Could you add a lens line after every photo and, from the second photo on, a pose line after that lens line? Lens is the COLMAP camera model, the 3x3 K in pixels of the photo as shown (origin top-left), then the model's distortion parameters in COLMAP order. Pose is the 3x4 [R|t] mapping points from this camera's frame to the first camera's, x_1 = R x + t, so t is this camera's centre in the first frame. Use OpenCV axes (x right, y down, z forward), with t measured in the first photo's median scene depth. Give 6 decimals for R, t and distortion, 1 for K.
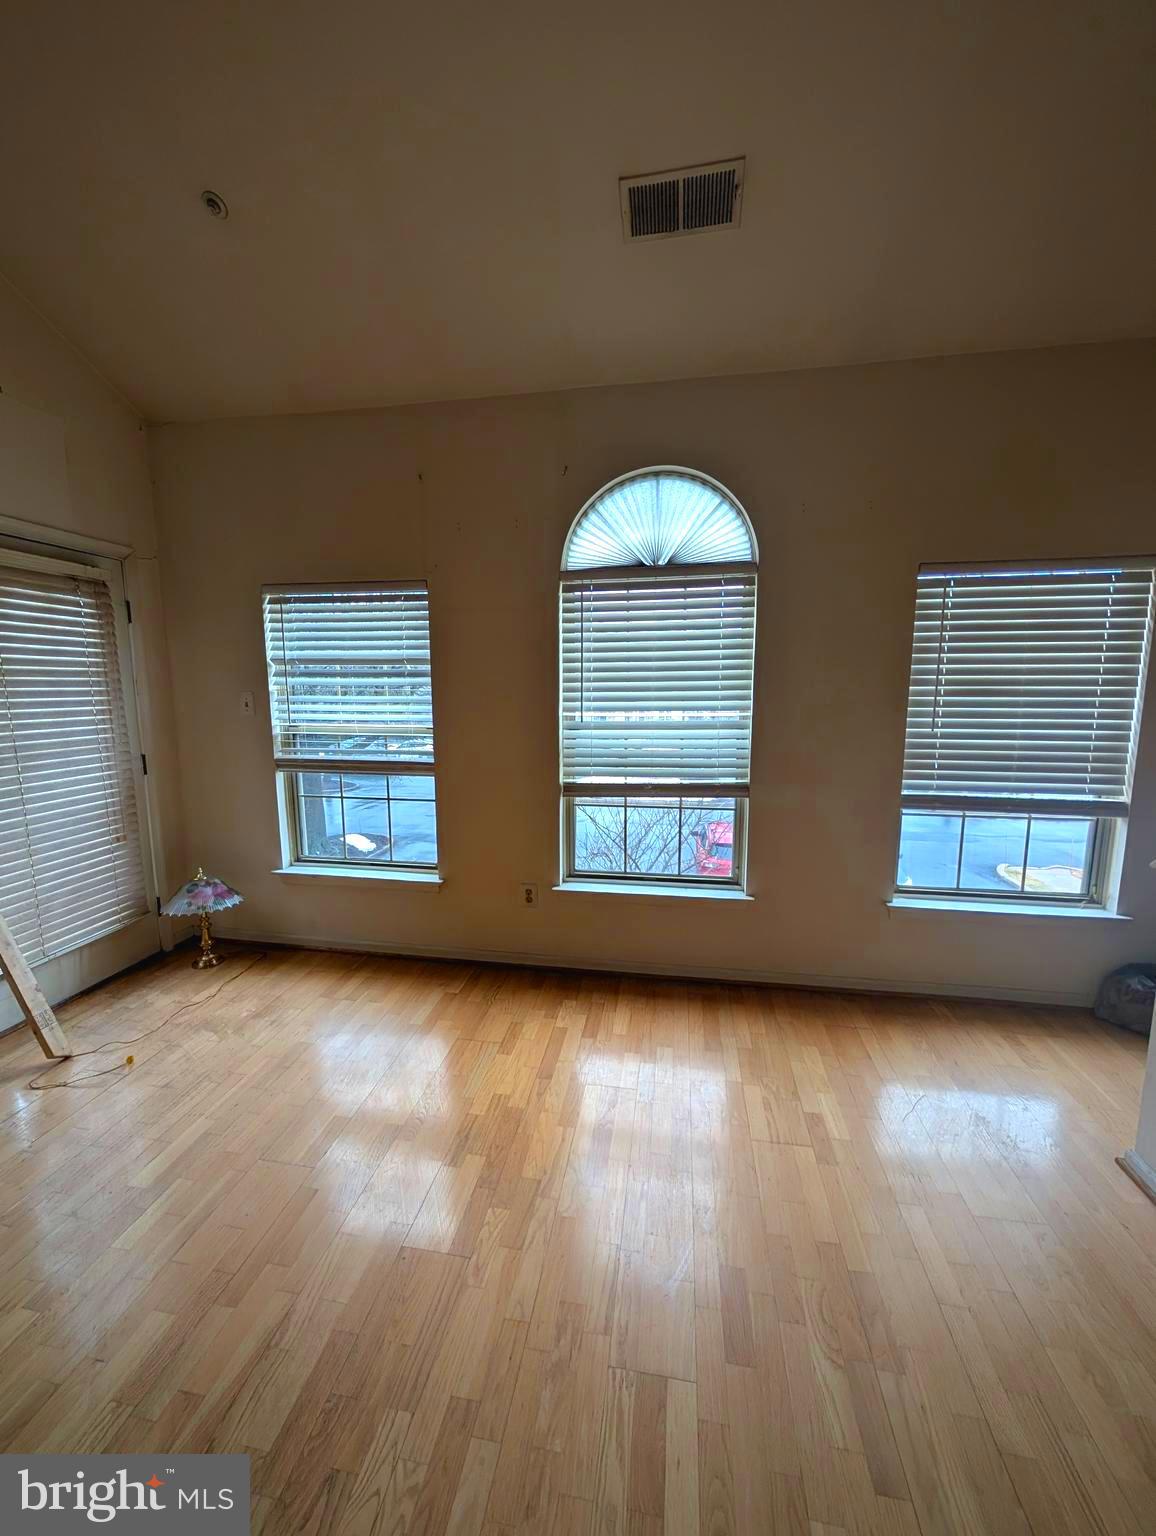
lens RADIAL K [[583.6, 0, 580.4], [0, 583.6, 764.6], [0, 0, 1]] dist [-0.001159, 0.000156]
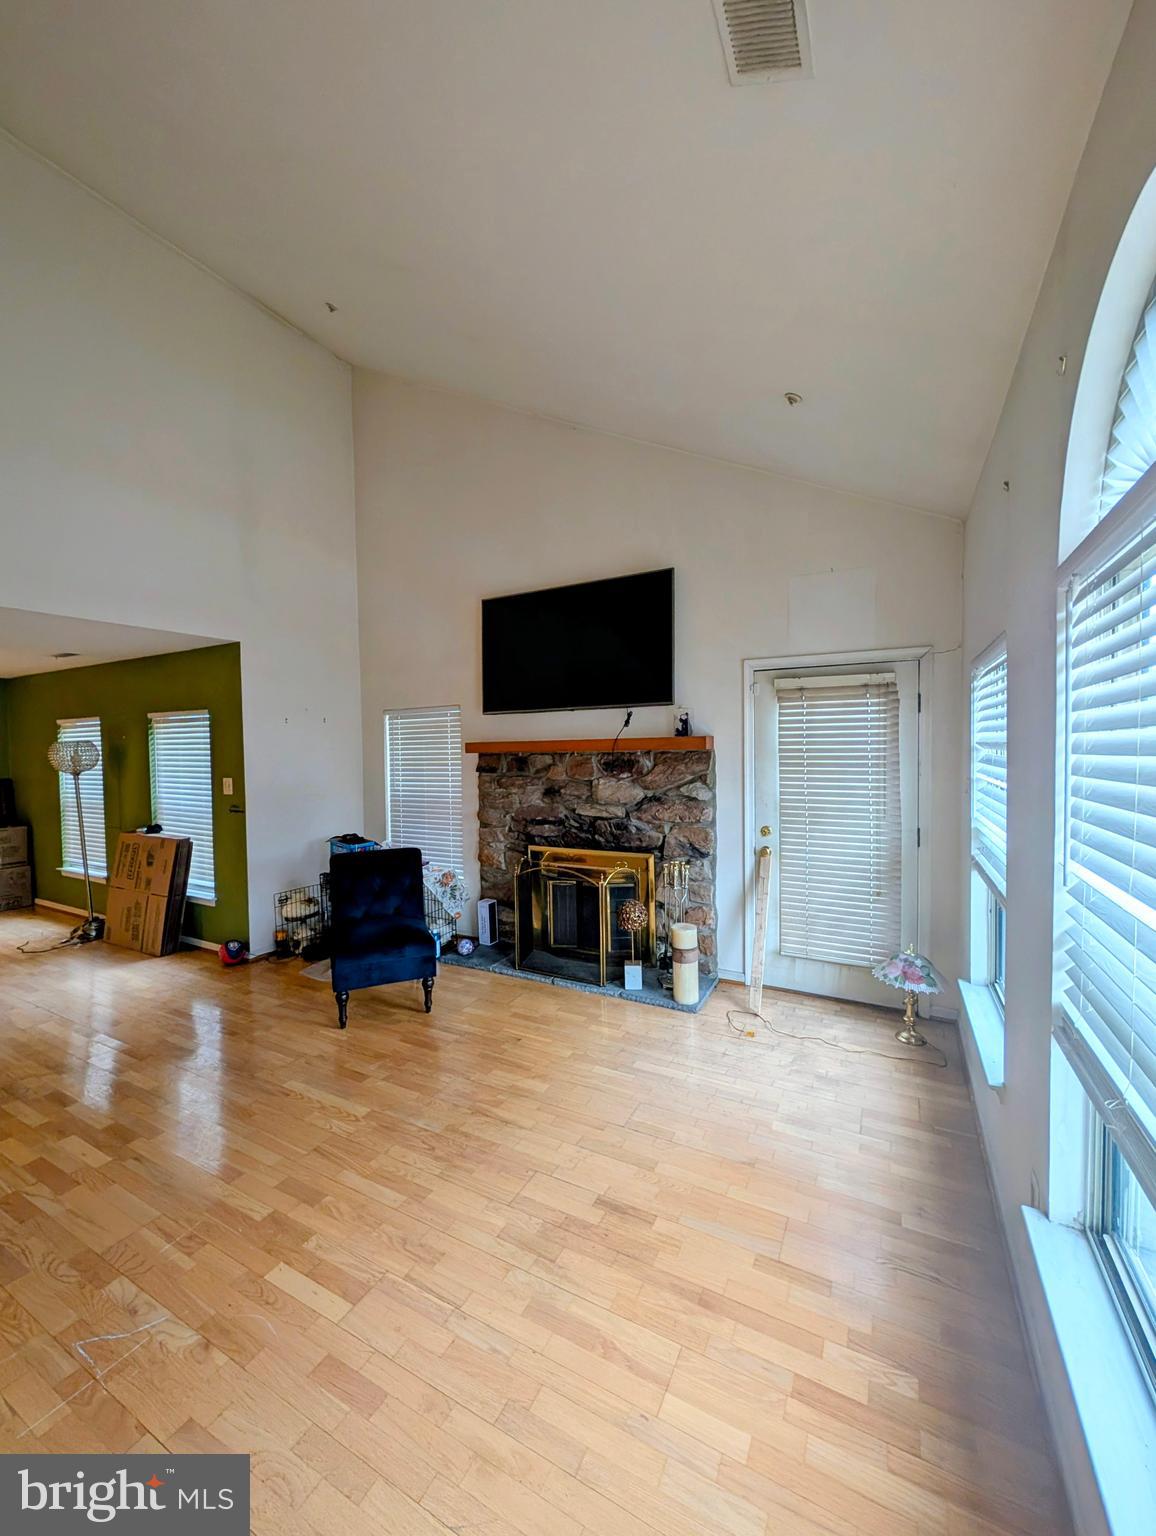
lens RADIAL K [[587.5, 0, 579.9], [0, 587.5, 764.5], [0, 0, 1]] dist [-0.001383, -0.000002]
pose [[-0.315303, 0.032014, -0.948451, 0.555503], [-0.116924, 0.990505, 0.072304, -0.156356], [0.941761, 0.133695, -0.308566, 0.786233]]
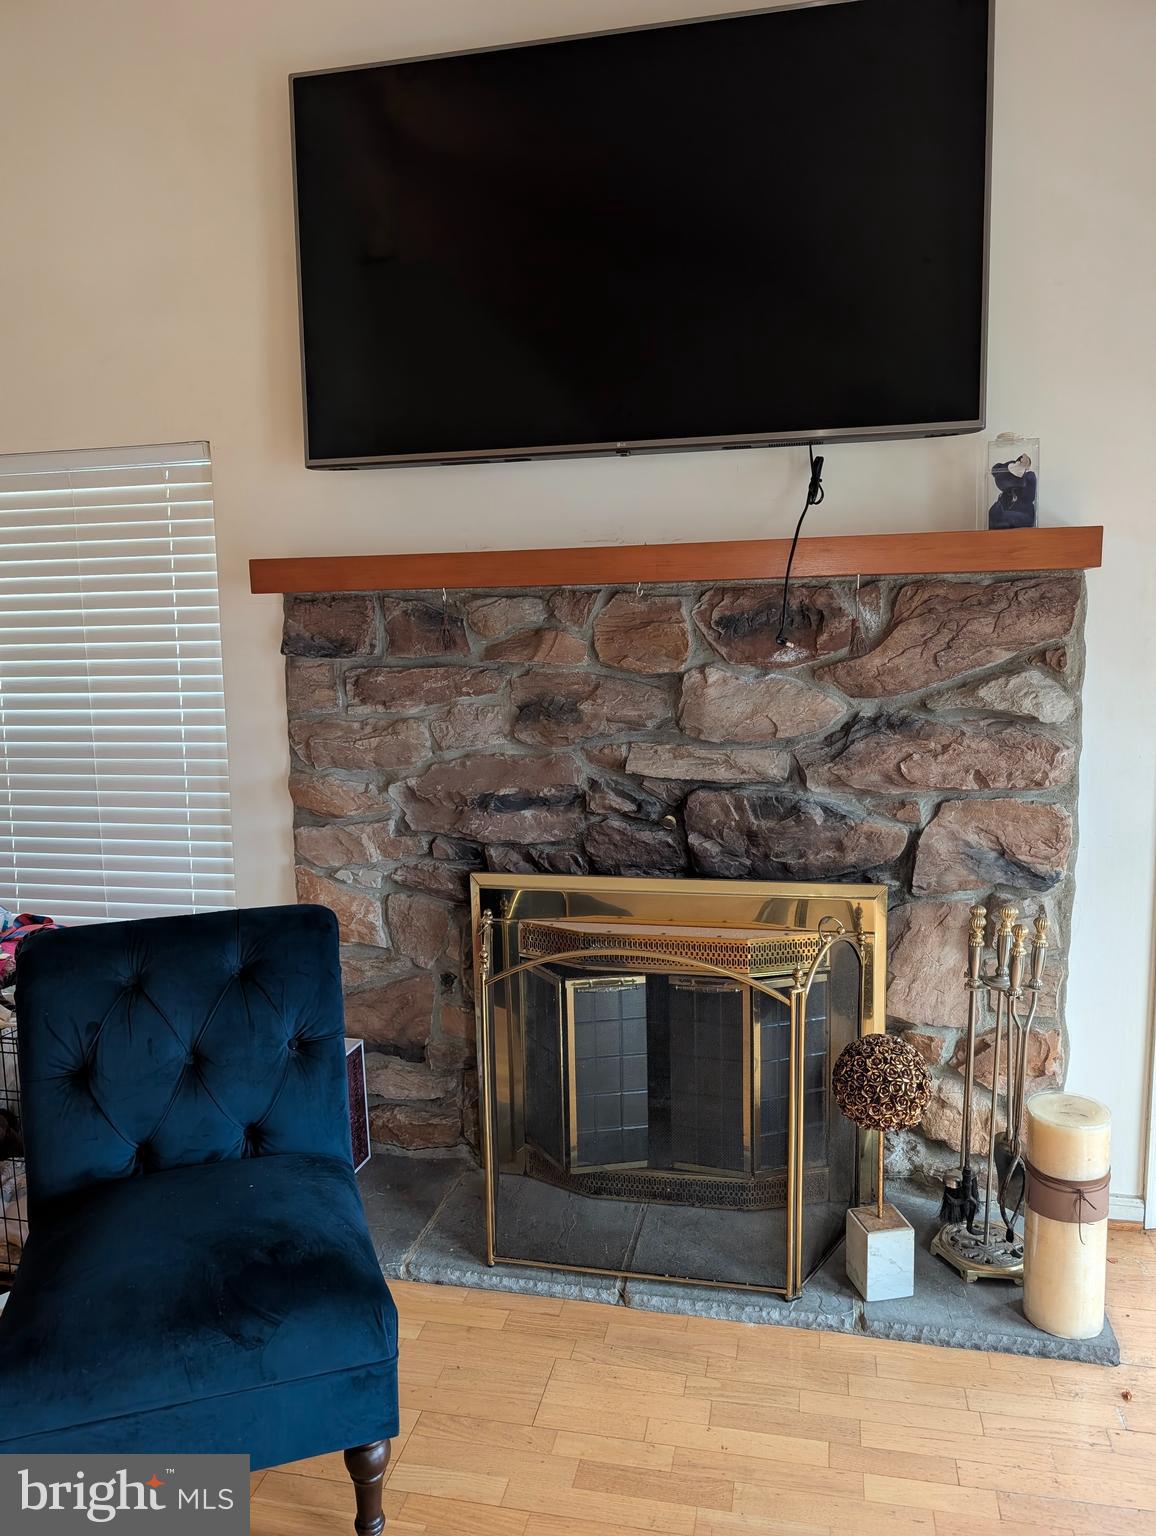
lens RADIAL K [[1097.1, 0, 572.6], [0, 1097.1, 780.9], [0, 0, 1]] dist [0.039065, -0.002499]
pose [[-0.048981, 0.132351, -0.989992, 0.042856], [-0.122788, 0.982865, 0.137473, -0.032942], [0.991223, 0.128293, -0.031890, 0.287510]]
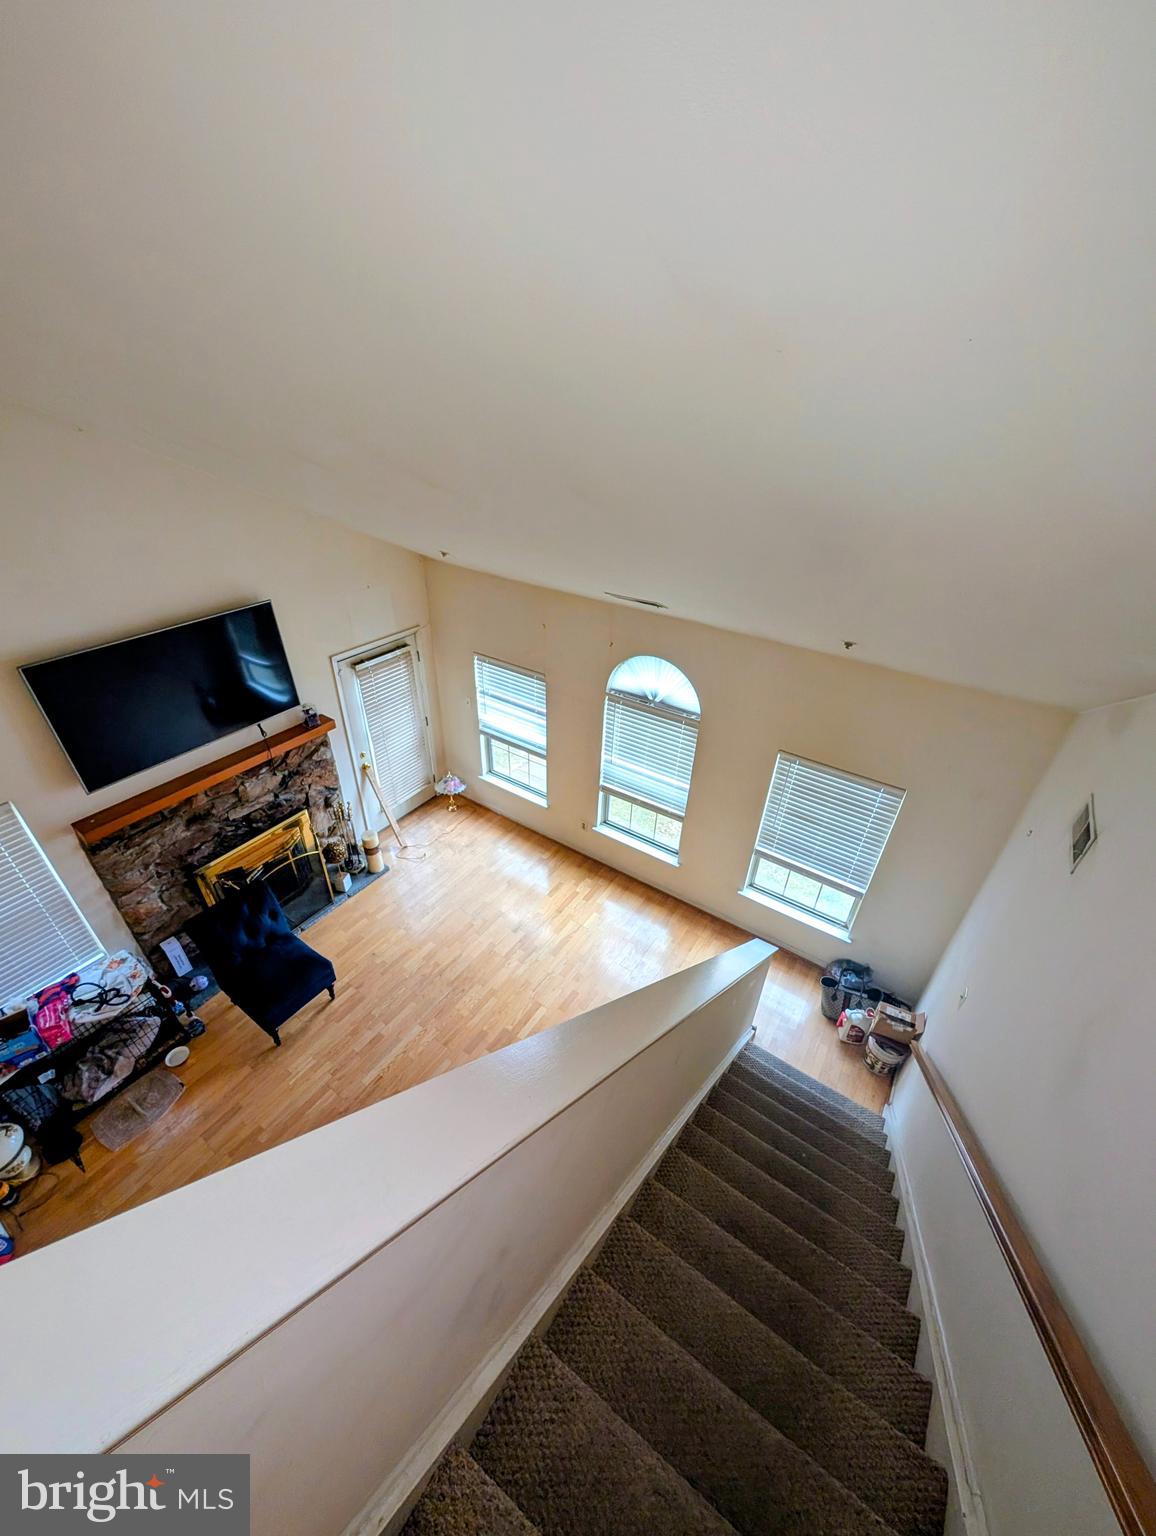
lens RADIAL K [[583.6, 0, 580.4], [0, 583.6, 764.6], [0, 0, 1]] dist [-0.001159, 0.000156]
pose [[0.909103, 0.249890, -0.333296, 0.567767], [-0.084886, 0.894435, 0.439068, -0.926511], [0.407830, -0.370866, 0.834346, -0.675040]]
